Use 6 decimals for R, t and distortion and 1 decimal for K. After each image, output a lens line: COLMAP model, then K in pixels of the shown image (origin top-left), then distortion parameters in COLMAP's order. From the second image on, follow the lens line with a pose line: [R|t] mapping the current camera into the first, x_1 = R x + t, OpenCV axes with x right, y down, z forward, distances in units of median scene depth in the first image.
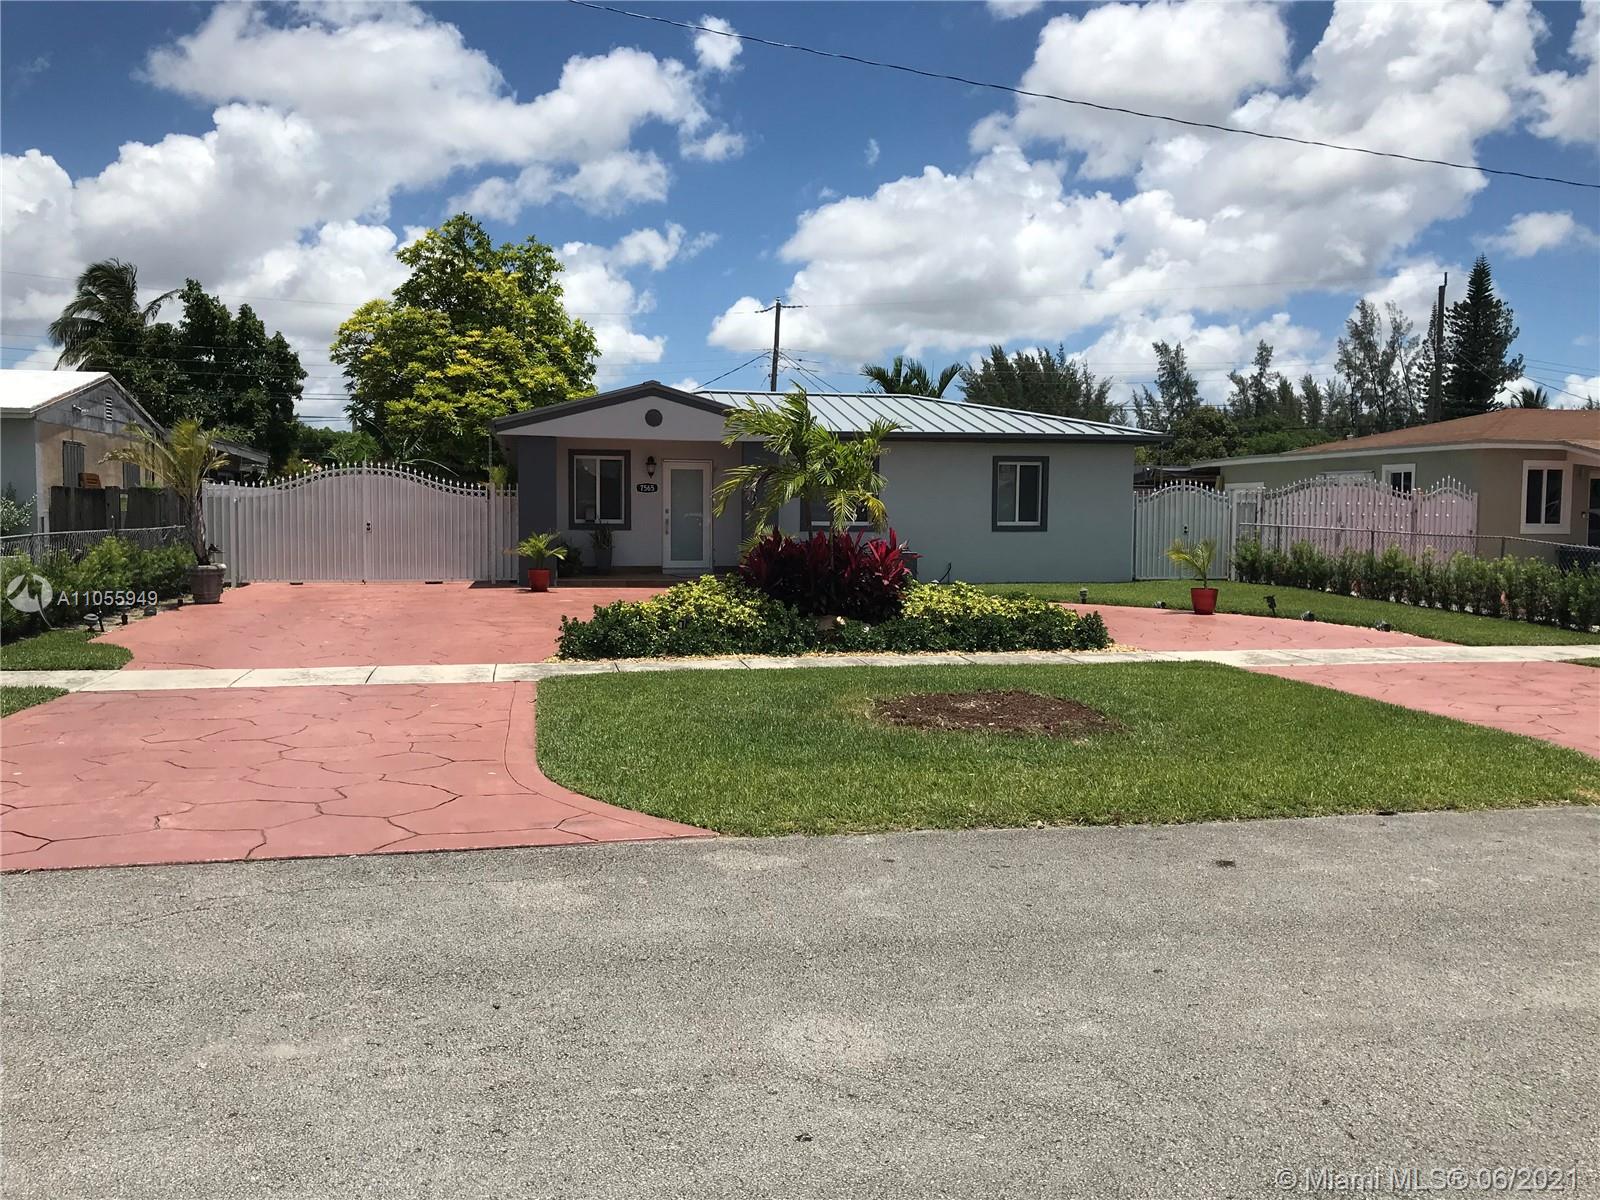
lens RADIAL K [[1301.2, 0, 802.5], [0, 1301.2, 617.2], [0, 0, 1]] dist [0.064031, -0.010993]
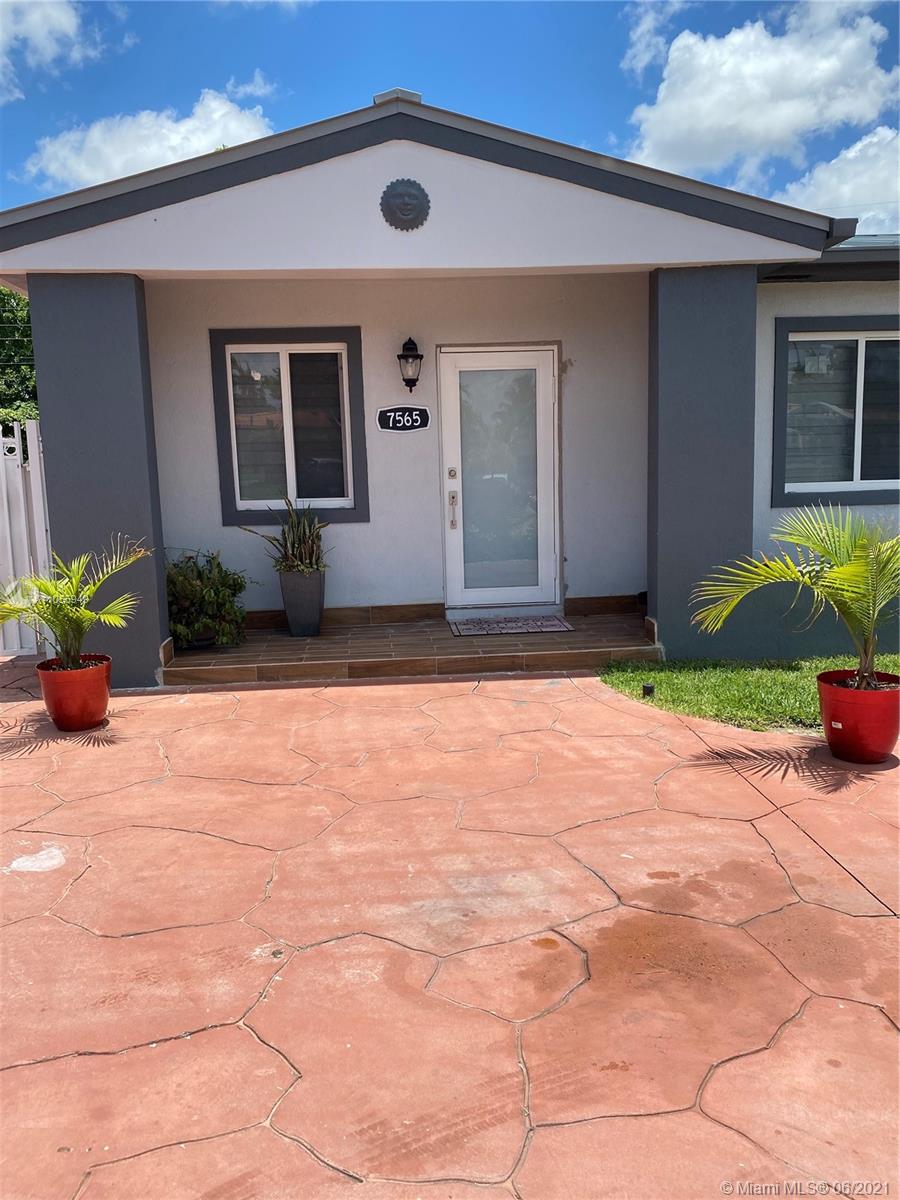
lens RADIAL K [[923.8, 0, 449.3], [0, 923.8, 601.8], [0, 0, 1]] dist [0.046215, -0.034374]
pose [[0.992244, -0.013435, -0.123576, -0.069611], [0.021557, 0.997677, 0.064617, -0.060289], [0.122421, -0.066780, 0.990229, 0.710519]]
